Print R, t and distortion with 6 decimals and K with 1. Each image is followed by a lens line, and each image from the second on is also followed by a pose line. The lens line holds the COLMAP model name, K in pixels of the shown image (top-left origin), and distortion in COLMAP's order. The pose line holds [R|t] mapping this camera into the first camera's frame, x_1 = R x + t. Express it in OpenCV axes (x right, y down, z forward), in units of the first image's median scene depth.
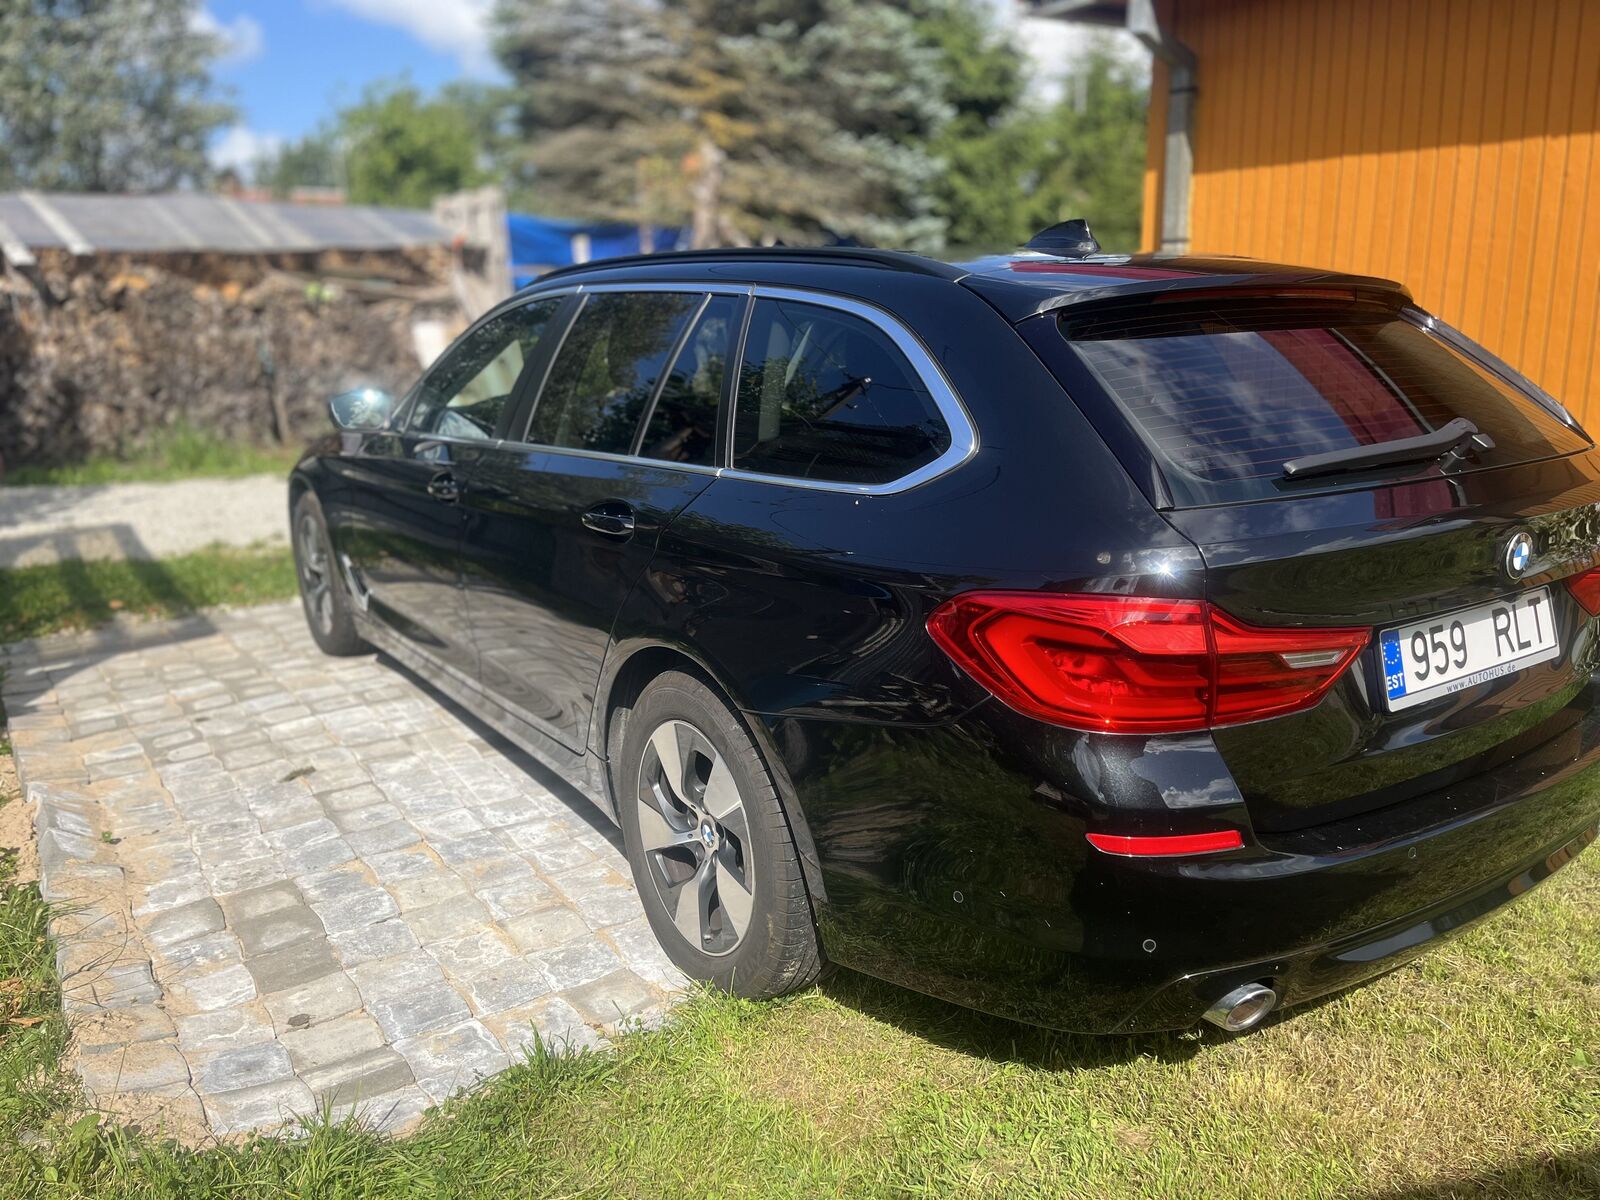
lens RADIAL K [[1212.7, 0, 808.7], [0, 1212.7, 591.3], [0, 0, 1]] dist [0.044638, -0.078609]
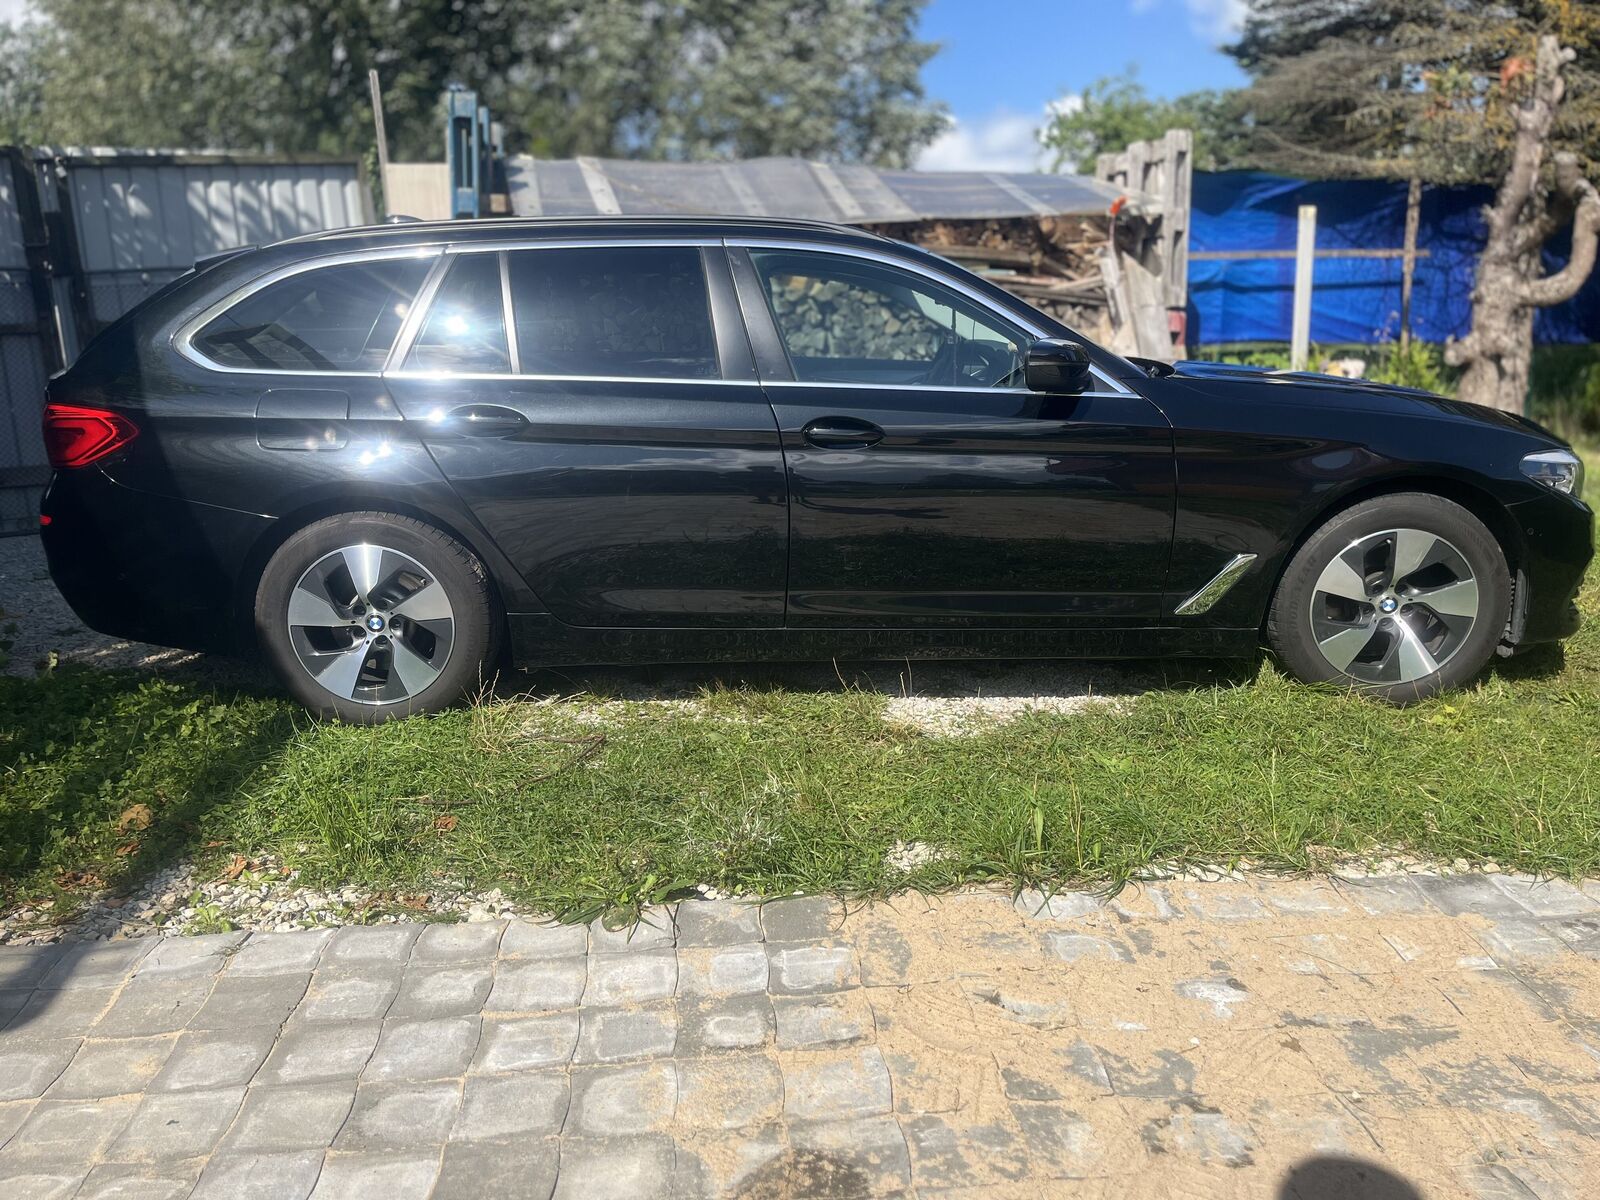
lens RADIAL K [[1212.7, 0, 798.7], [0, 1212.7, 614.8], [0, 0, 1]] dist [0.044638, -0.078609]
pose [[0.845161, 0.122161, -0.520366, -0.115473], [-0.123526, 0.991818, 0.032212, -0.128891], [0.520043, 0.037054, 0.853336, 0.709116]]
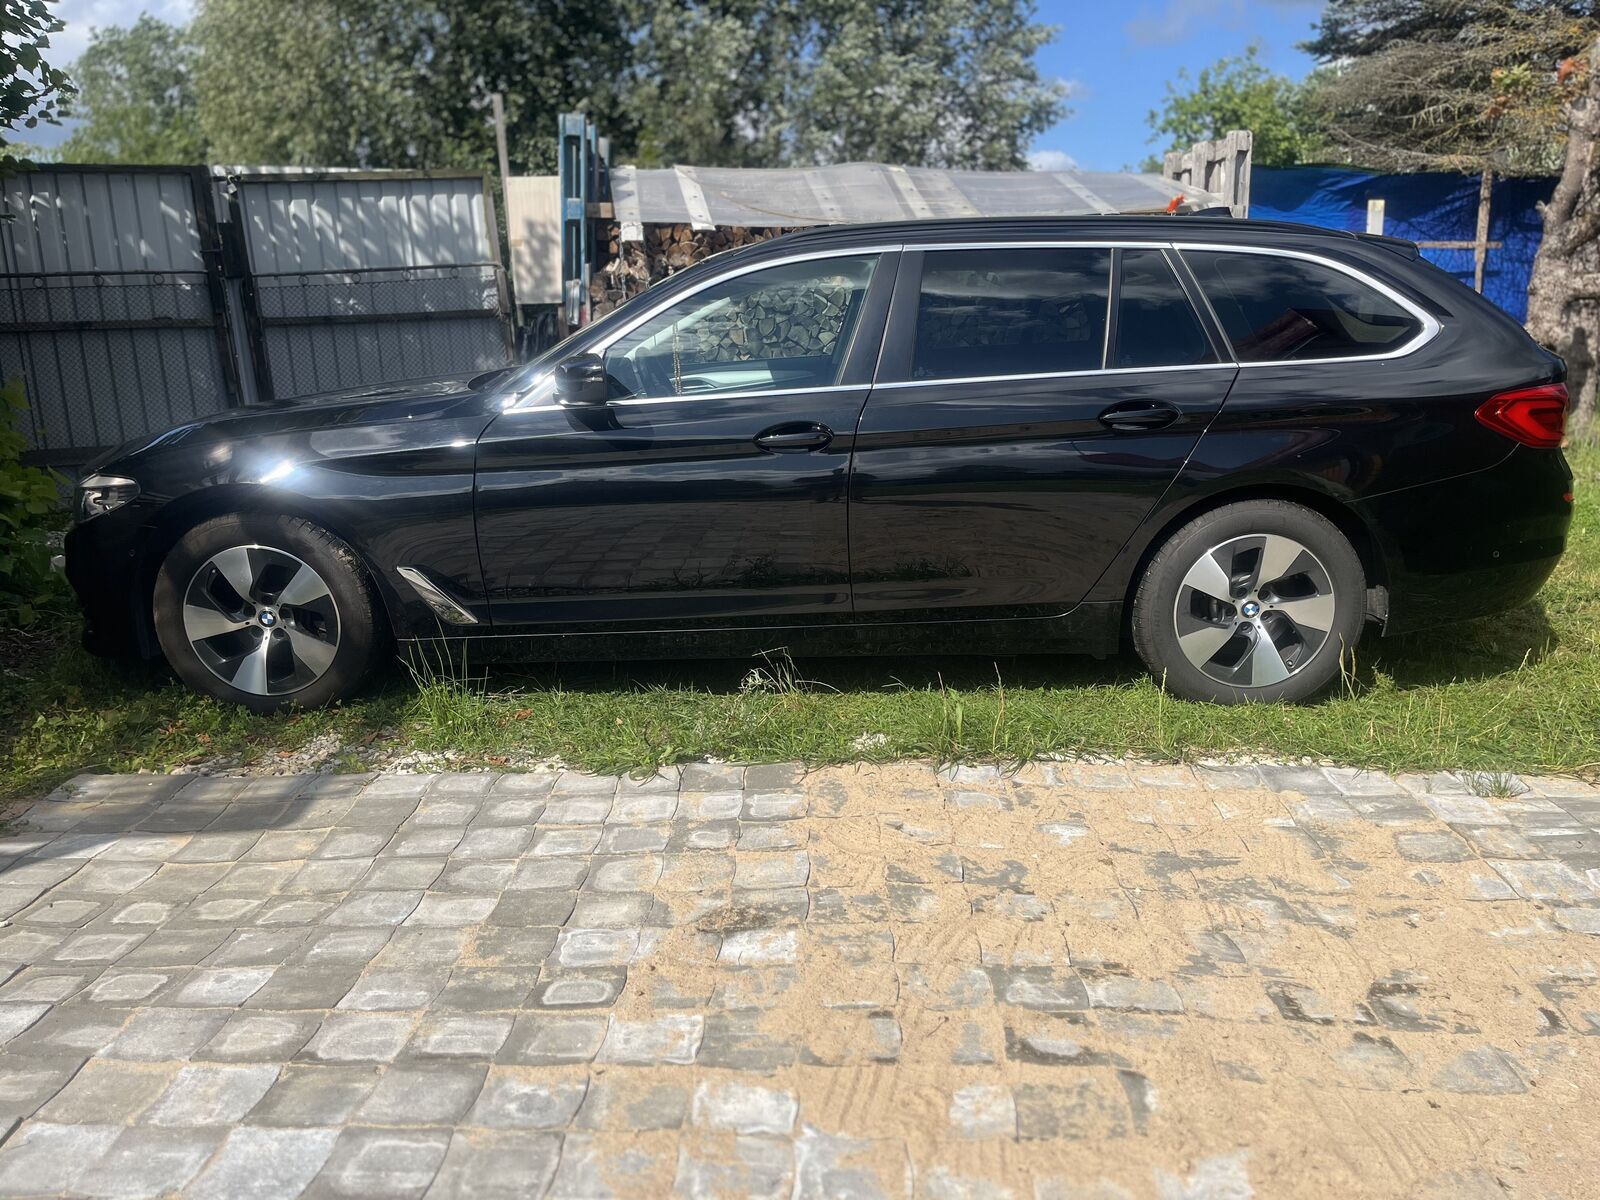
lens RADIAL K [[1212.7, 0, 783.2], [0, 1212.7, 608.5], [0, 0, 1]] dist [0.044638, -0.078609]
pose [[0.782075, 0.143773, -0.606373, 0.010043], [-0.140877, 0.988623, 0.052709, -0.118630], [0.607052, 0.044202, 0.793432, 0.627135]]
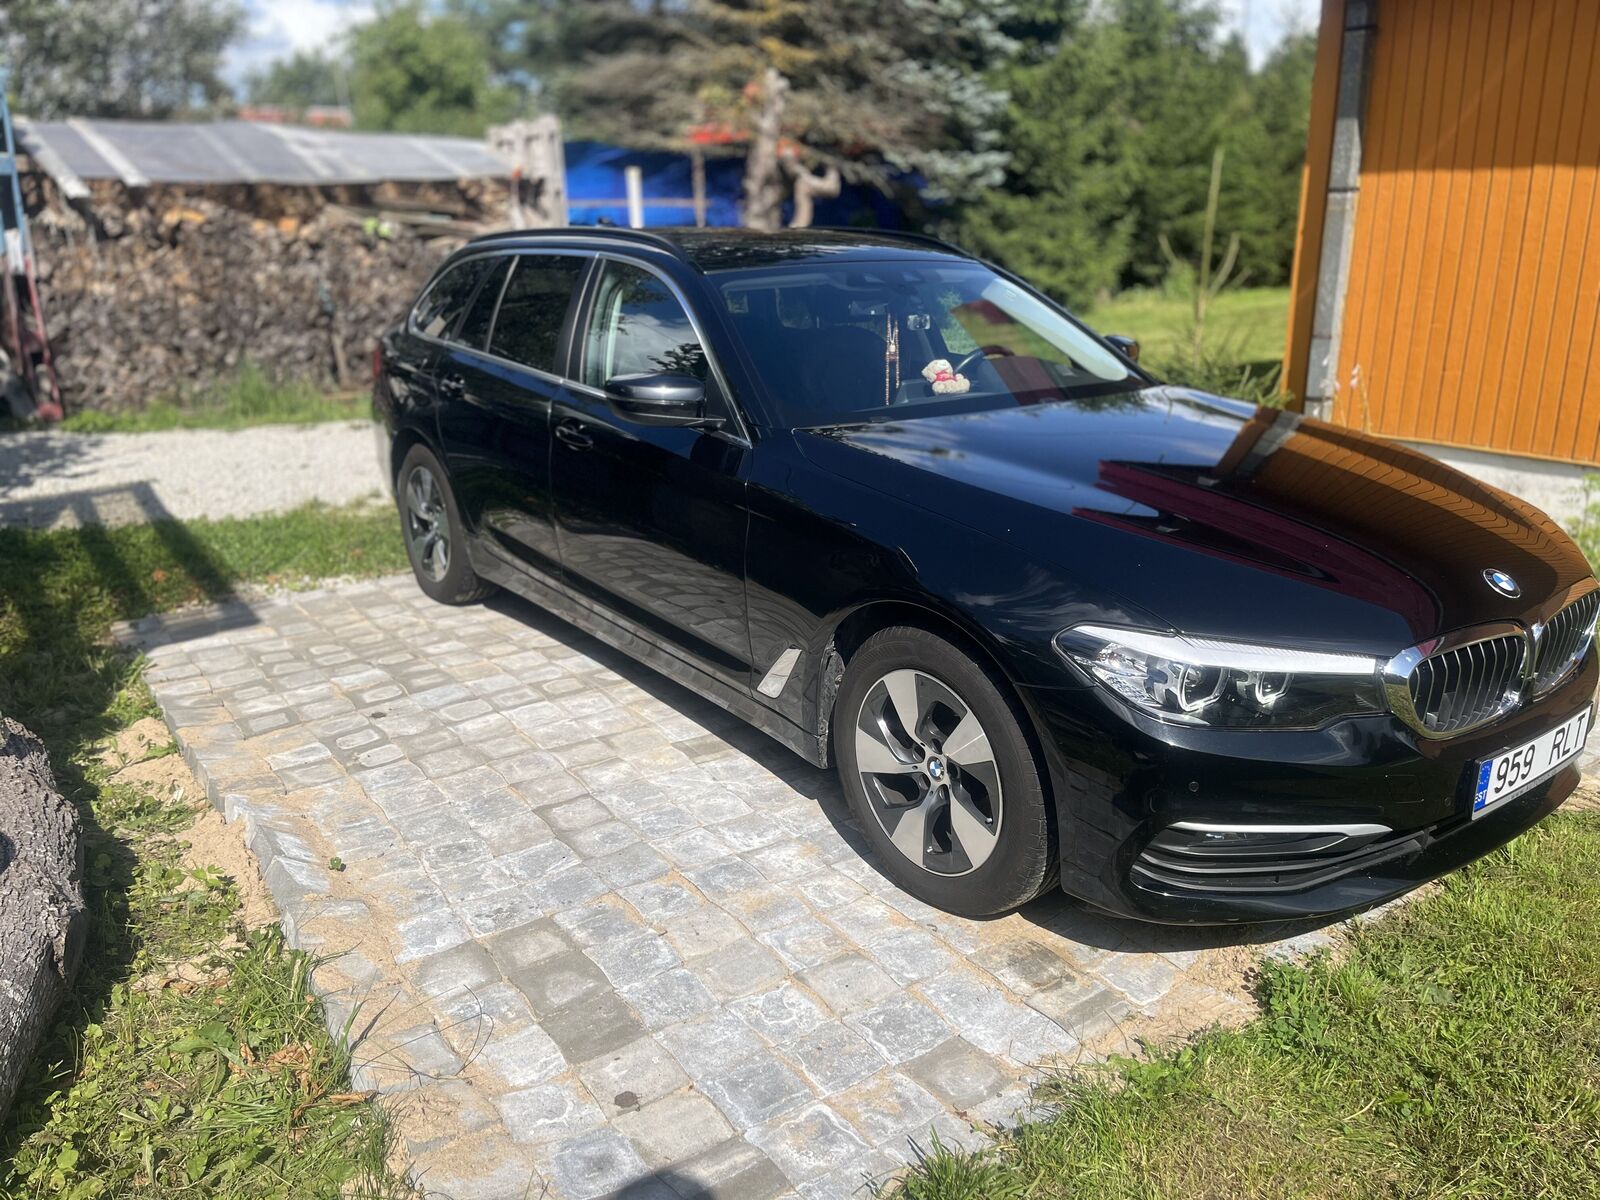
lens RADIAL K [[1212.7, 0, 801.4], [0, 1212.7, 597.1], [0, 0, 1]] dist [0.044638, -0.078609]
pose [[0.999947, 0.010054, -0.002415, -0.123085], [-0.009887, 0.998063, 0.061425, -0.033708], [0.003028, -0.061398, 0.998109, 0.050084]]
